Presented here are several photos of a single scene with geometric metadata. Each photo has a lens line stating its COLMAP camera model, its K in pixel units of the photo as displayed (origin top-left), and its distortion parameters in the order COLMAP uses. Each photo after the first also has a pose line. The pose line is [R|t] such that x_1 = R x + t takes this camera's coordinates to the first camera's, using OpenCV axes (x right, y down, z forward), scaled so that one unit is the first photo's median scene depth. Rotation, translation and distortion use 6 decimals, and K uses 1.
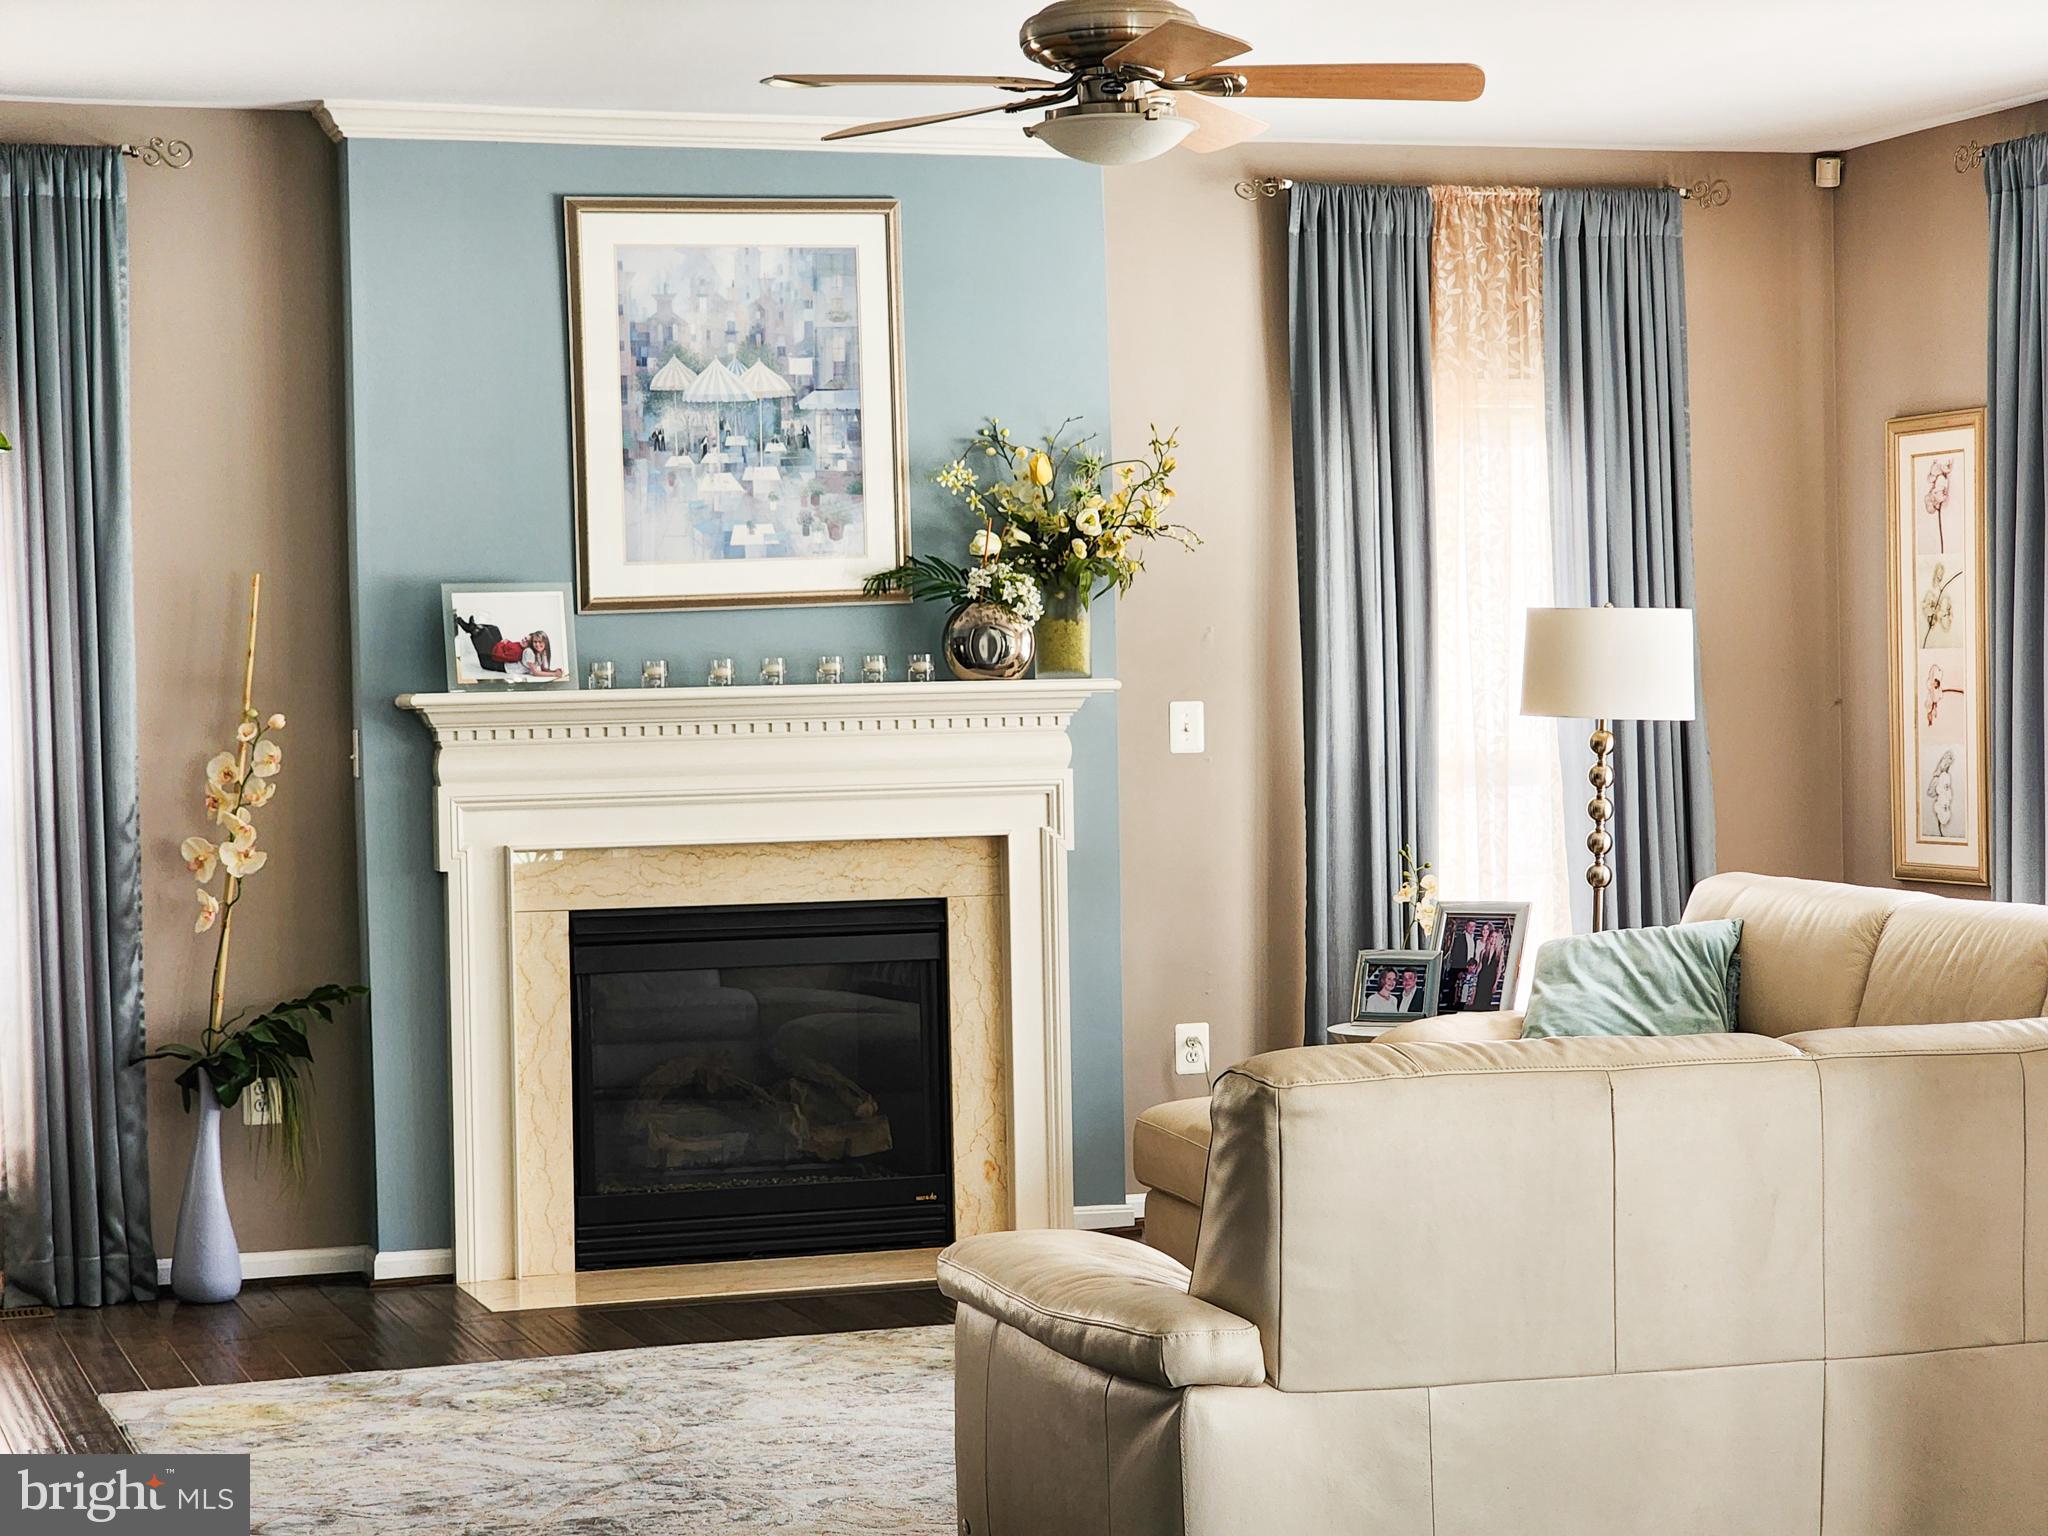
lens RADIAL K [[3919.1, 0, 1033.8], [0, 3919.1, 762.8], [0, 0, 1]] dist [0.051157, 0.000000]
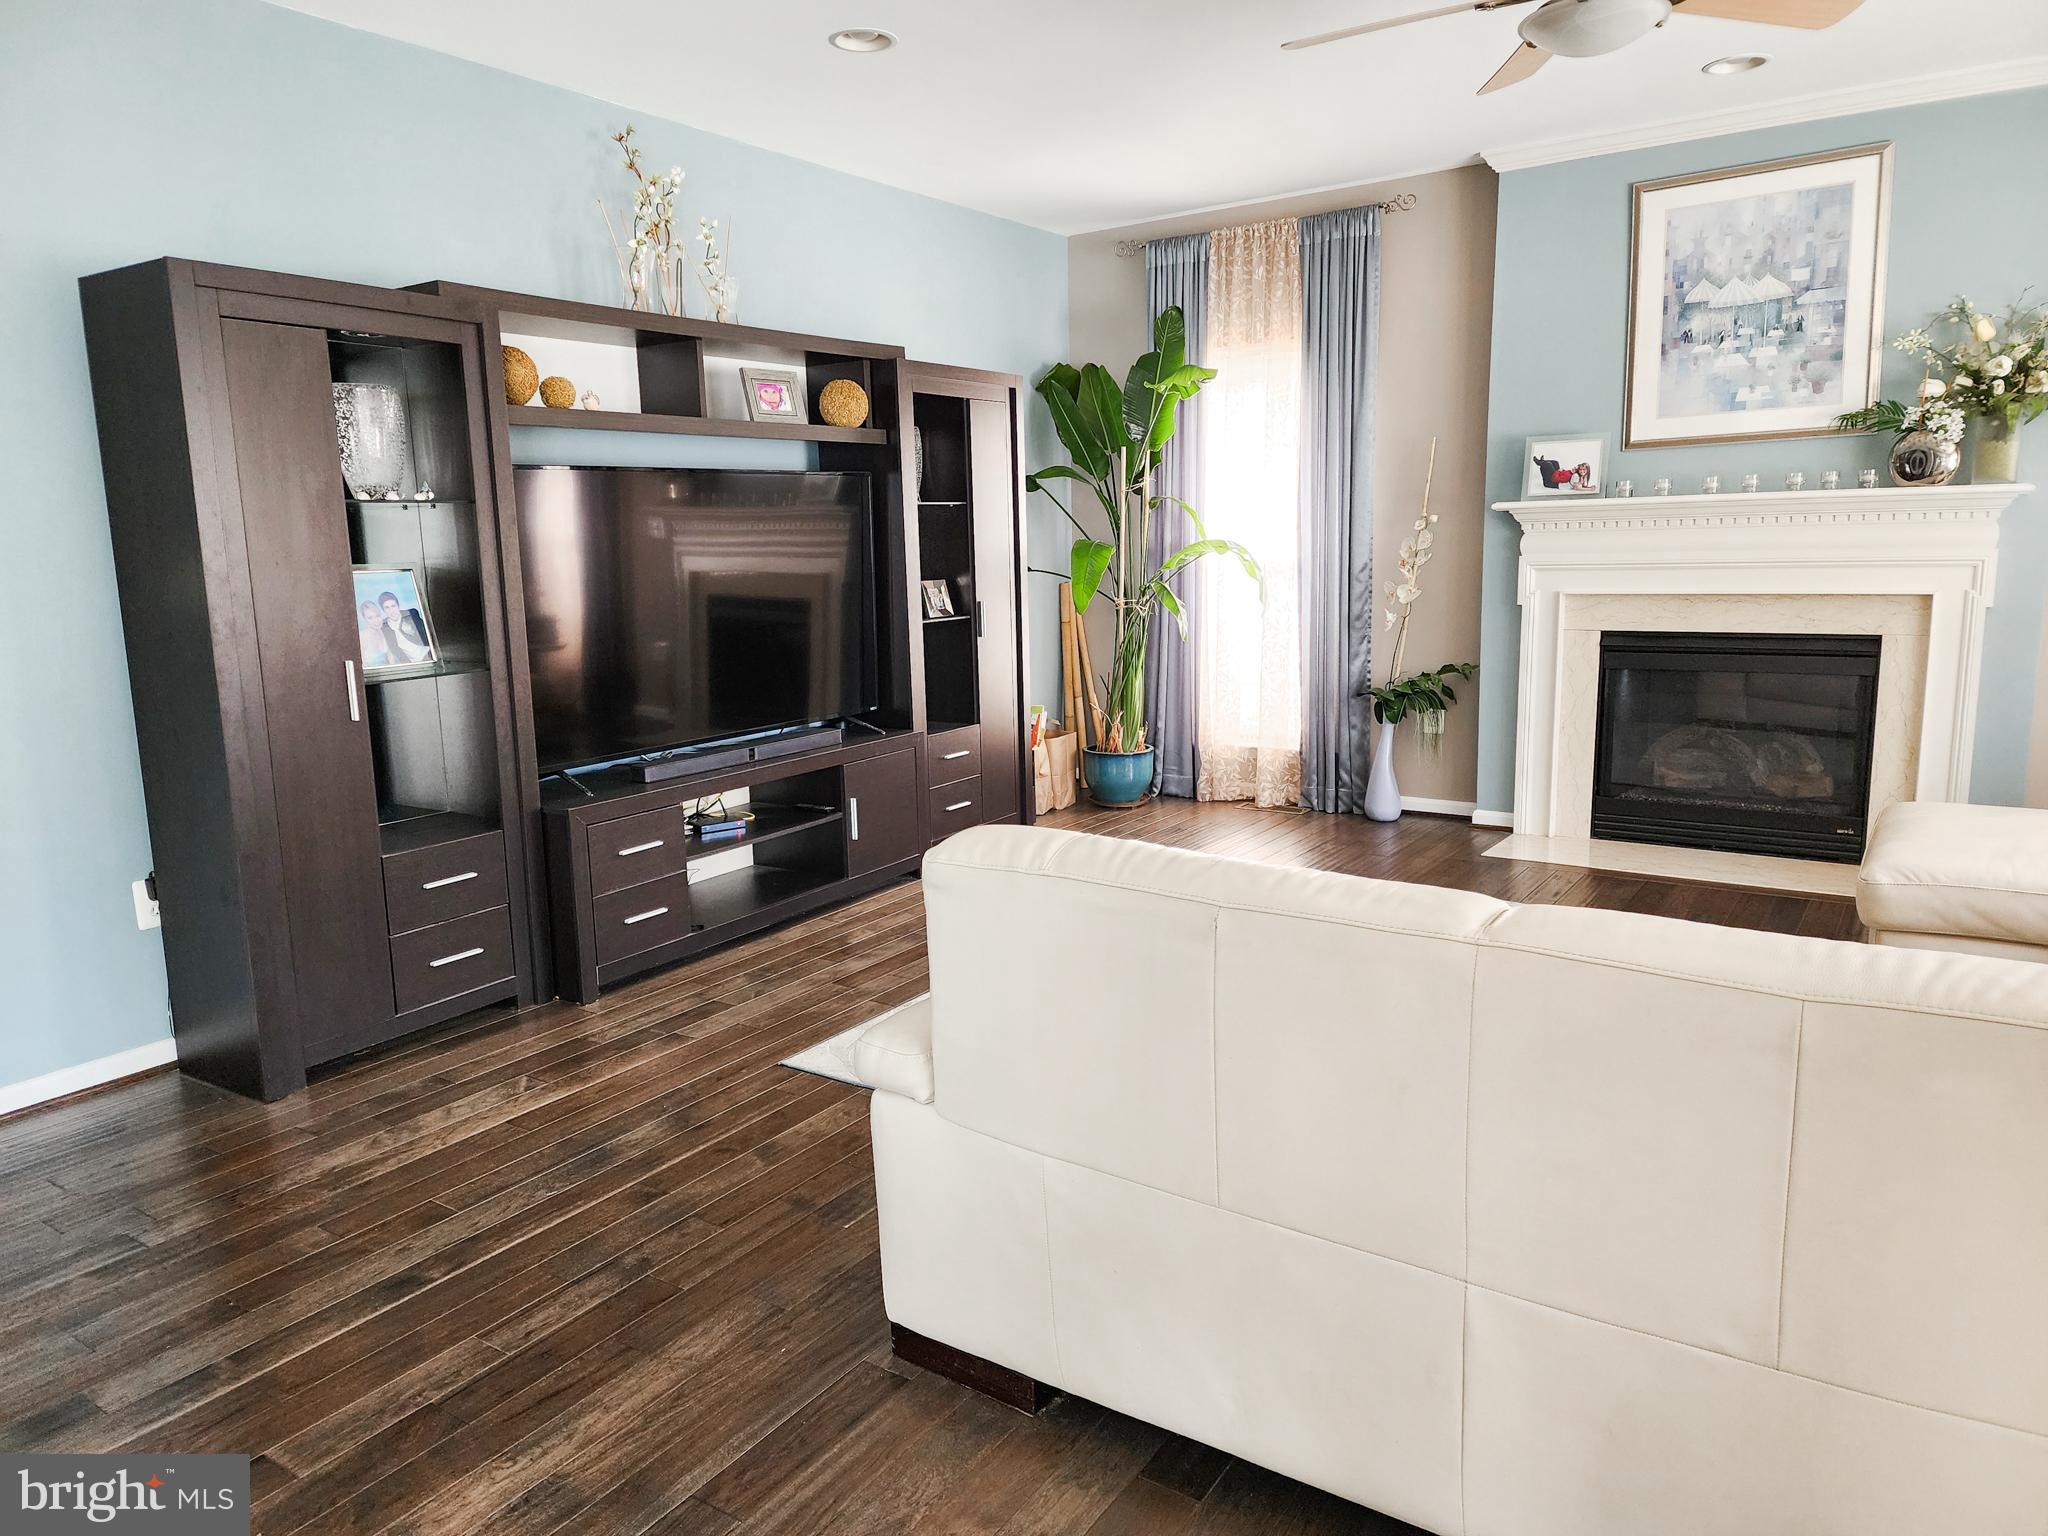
lens RADIAL K [[1358.6, 0, 1012.8], [0, 1358.6, 774.9], [0, 0, 1]] dist [0.079910, -0.077206]
pose [[0.601460, 0.144633, -0.785702, 0.207831], [-0.006230, 0.984295, 0.176421, -0.004579], [0.798879, -0.101215, 0.592915, 0.435508]]
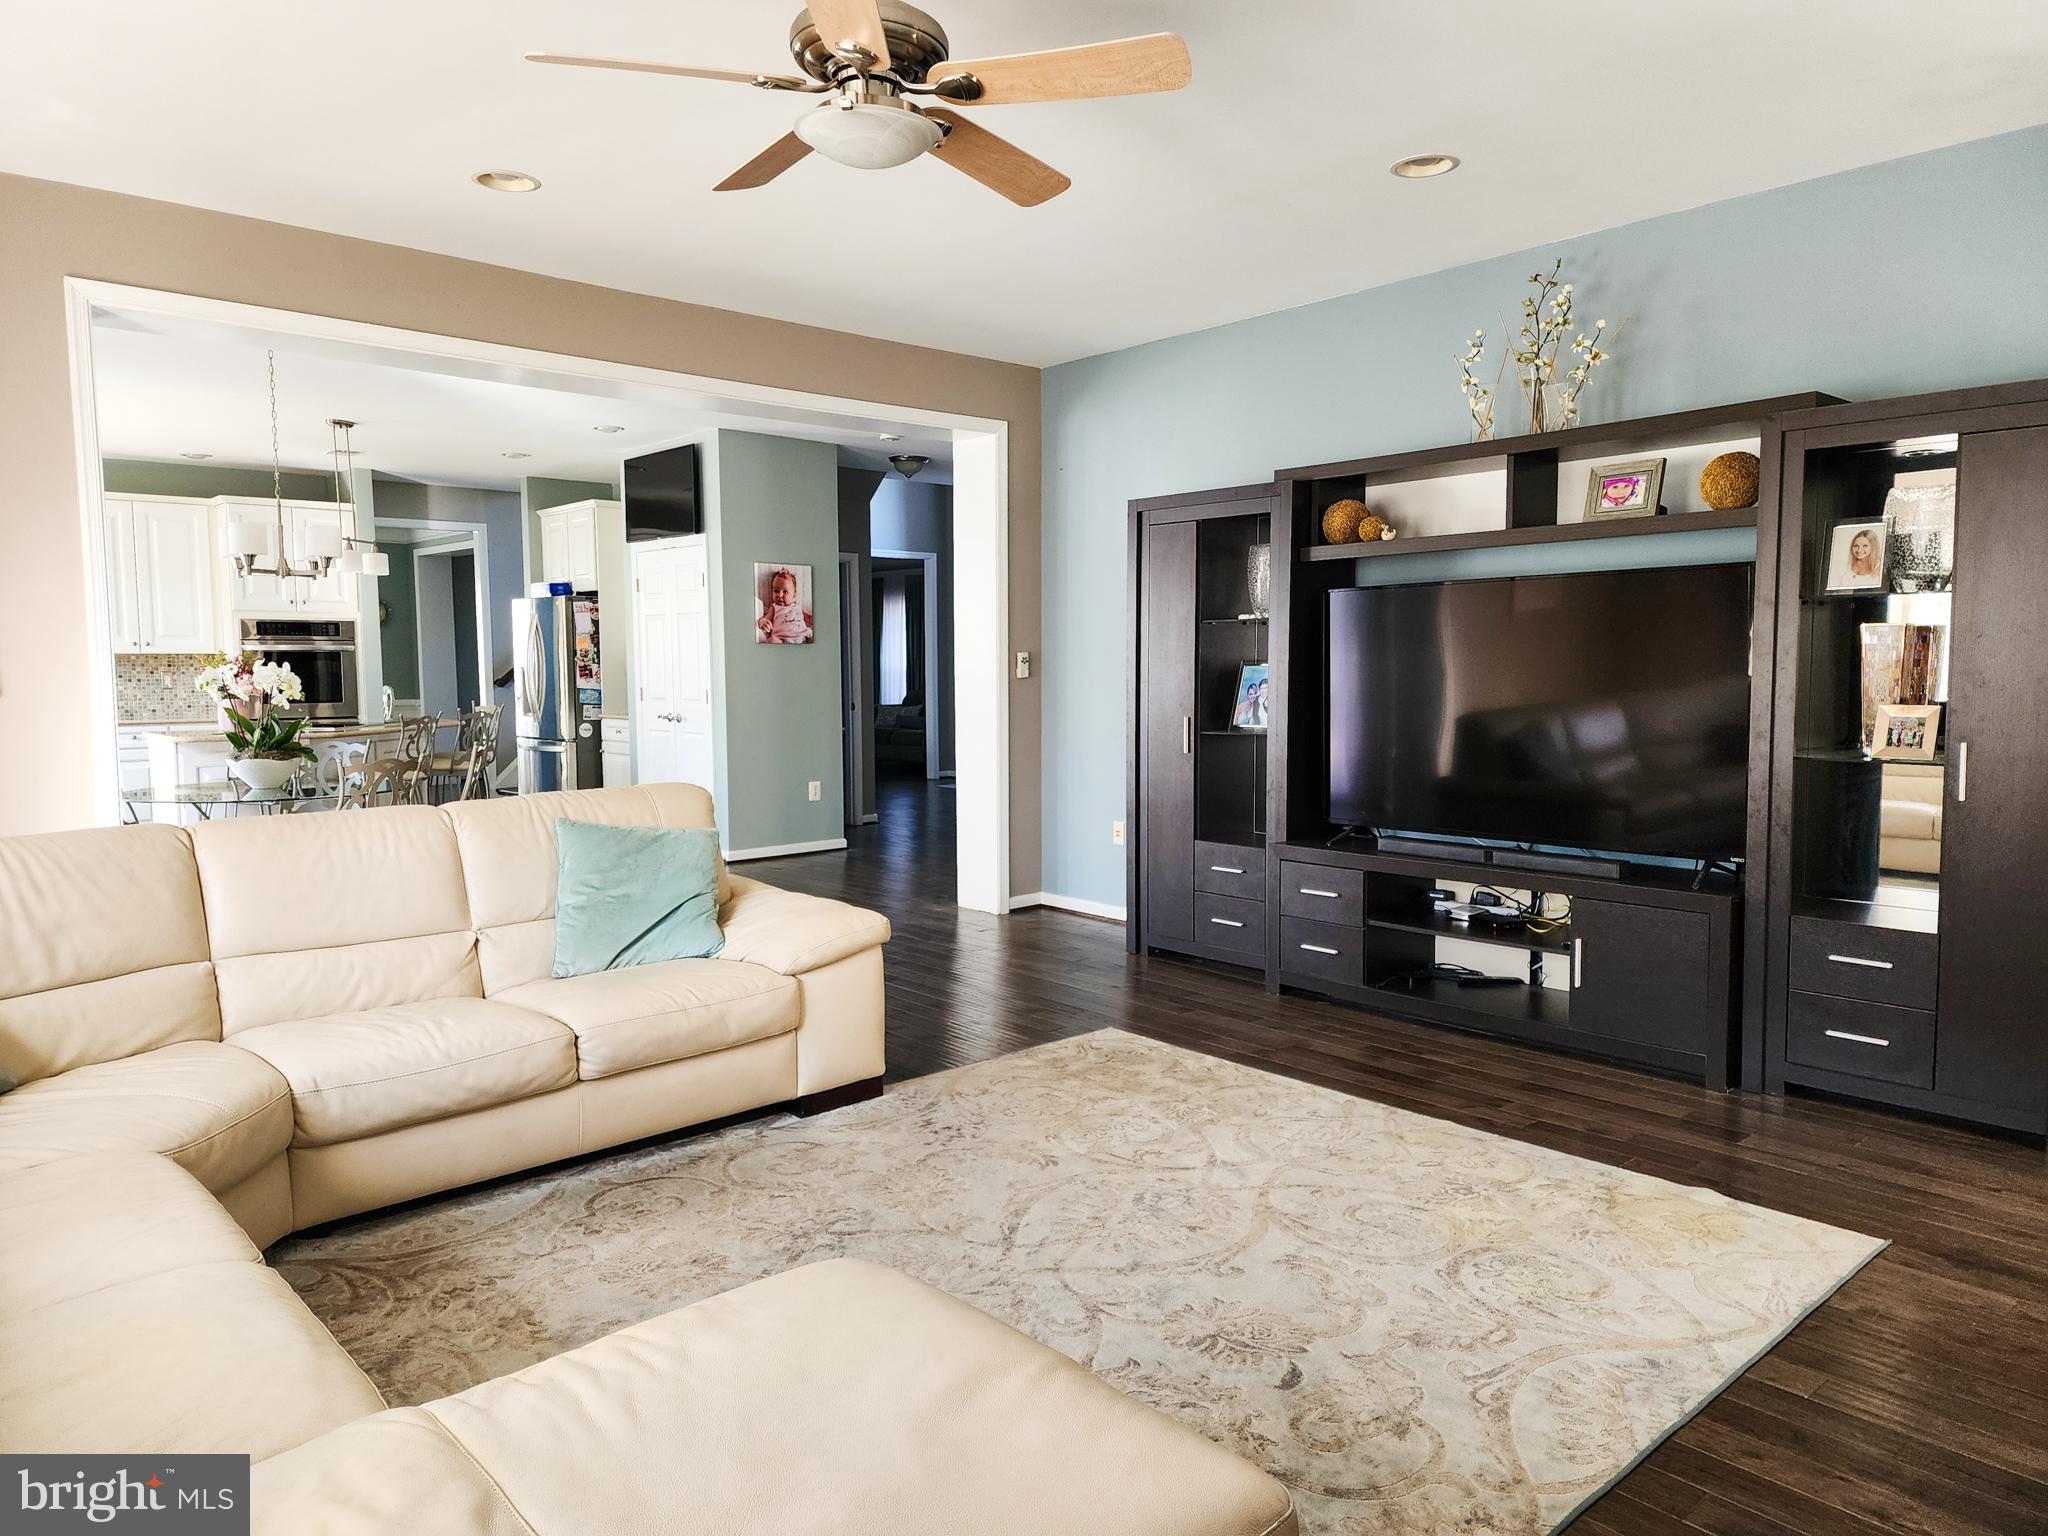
lens RADIAL K [[1358.6, 0, 1026.7], [0, 1358.6, 767.4], [0, 0, 1]] dist [0.079910, -0.077206]
pose [[-0.914953, 0.069675, -0.397500, 0.121417], [0.024577, 0.992775, 0.117448, -0.018236], [0.402811, 0.097690, -0.910055, 0.991800]]
